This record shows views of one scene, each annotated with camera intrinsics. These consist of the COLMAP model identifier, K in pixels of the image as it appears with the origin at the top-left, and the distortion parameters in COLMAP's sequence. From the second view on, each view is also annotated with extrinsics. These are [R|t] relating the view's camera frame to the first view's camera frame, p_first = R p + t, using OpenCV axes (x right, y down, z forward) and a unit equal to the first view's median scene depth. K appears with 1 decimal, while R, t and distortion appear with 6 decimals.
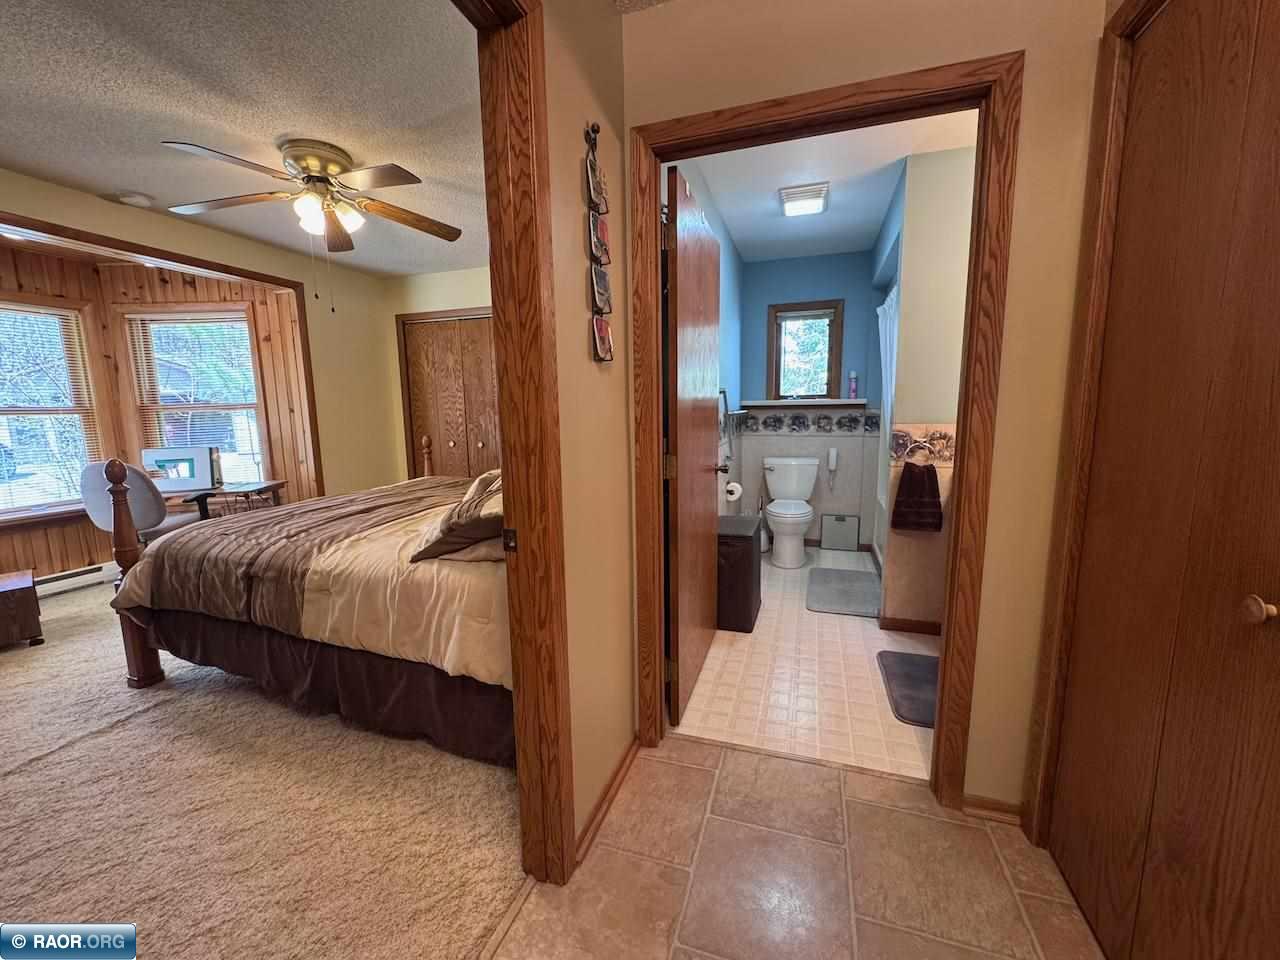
lens RADIAL K [[509.6, 0, 635.4], [0, 509.6, 478.8], [0, 0, 1]] dist [-0.002880, 0.000148]
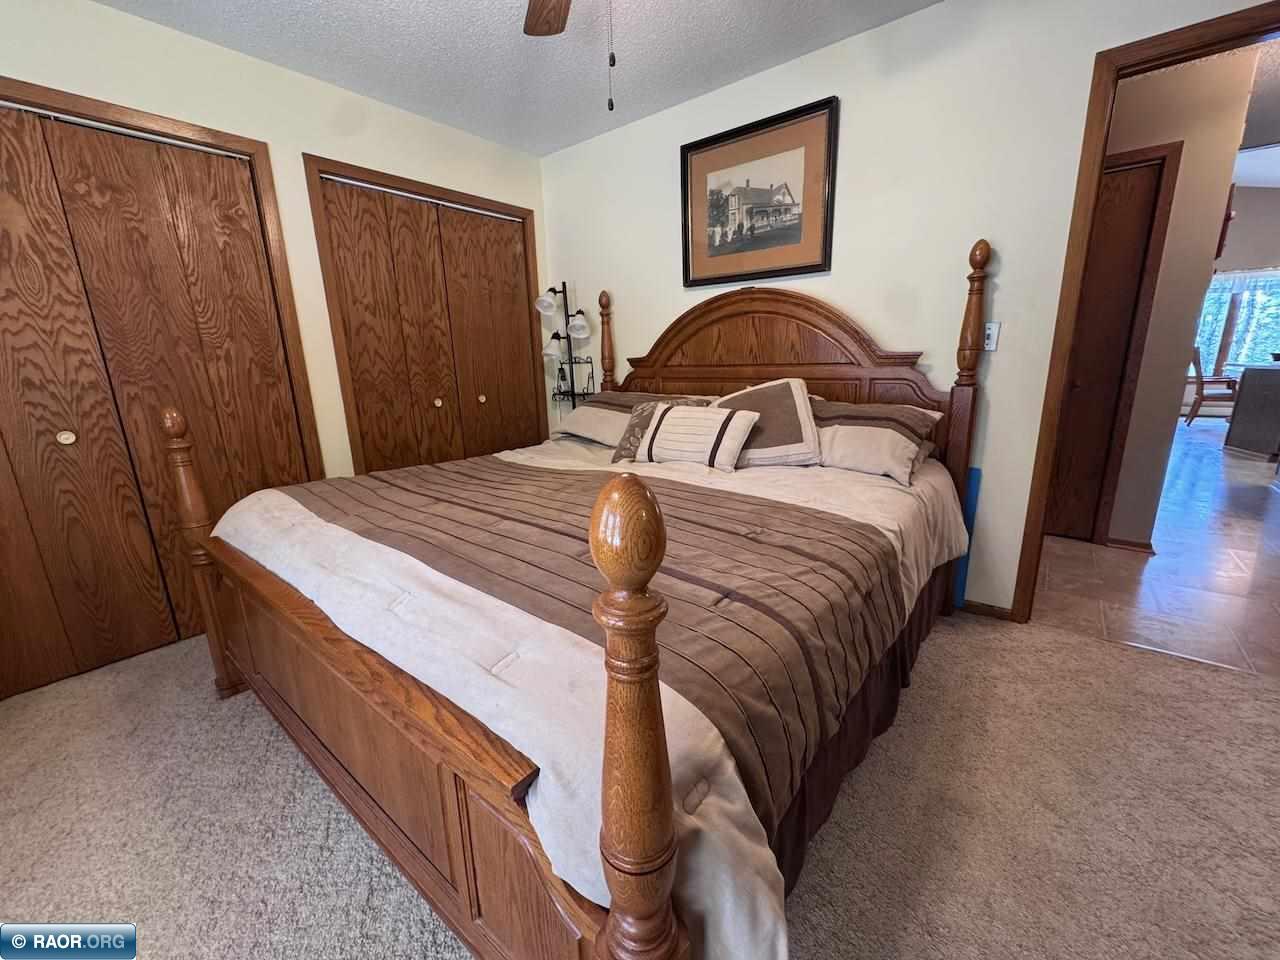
lens RADIAL K [[509.6, 0, 635.4], [0, 509.6, 478.8], [0, 0, 1]] dist [-0.002880, 0.000148]
pose [[0.346900, -0.216842, 0.912491, -0.731318], [0.151021, 0.973126, 0.173838, -0.048965], [-0.925664, 0.077501, 0.370325, 0.554262]]
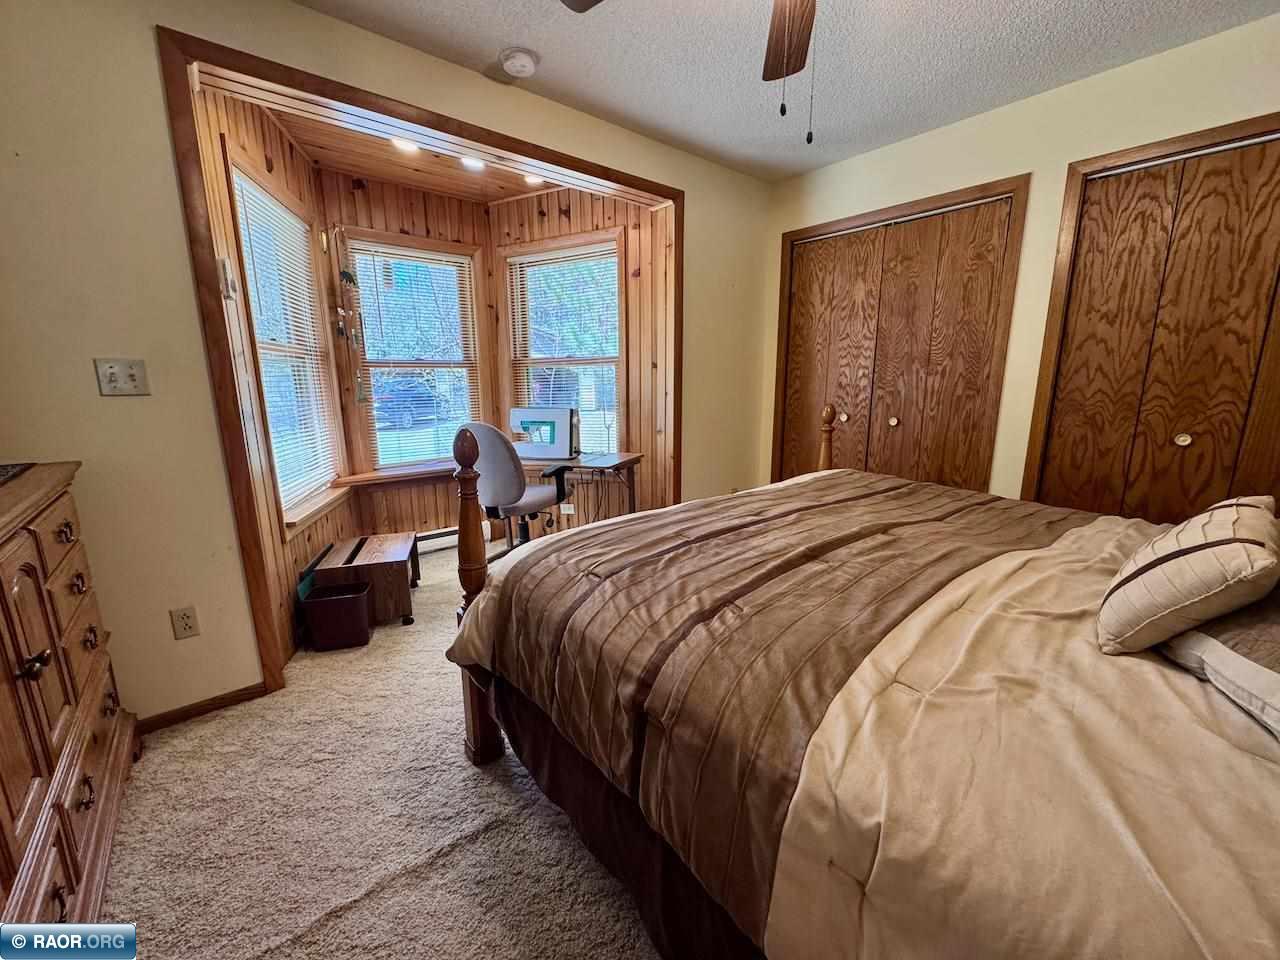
lens RADIAL K [[509.6, 0, 635.4], [0, 509.6, 478.8], [0, 0, 1]] dist [-0.002880, 0.000148]
pose [[0.850404, 0.116133, -0.513154, -0.300871], [-0.082263, 0.992689, 0.088330, -0.030376], [0.519660, -0.032902, 0.853739, 0.333872]]
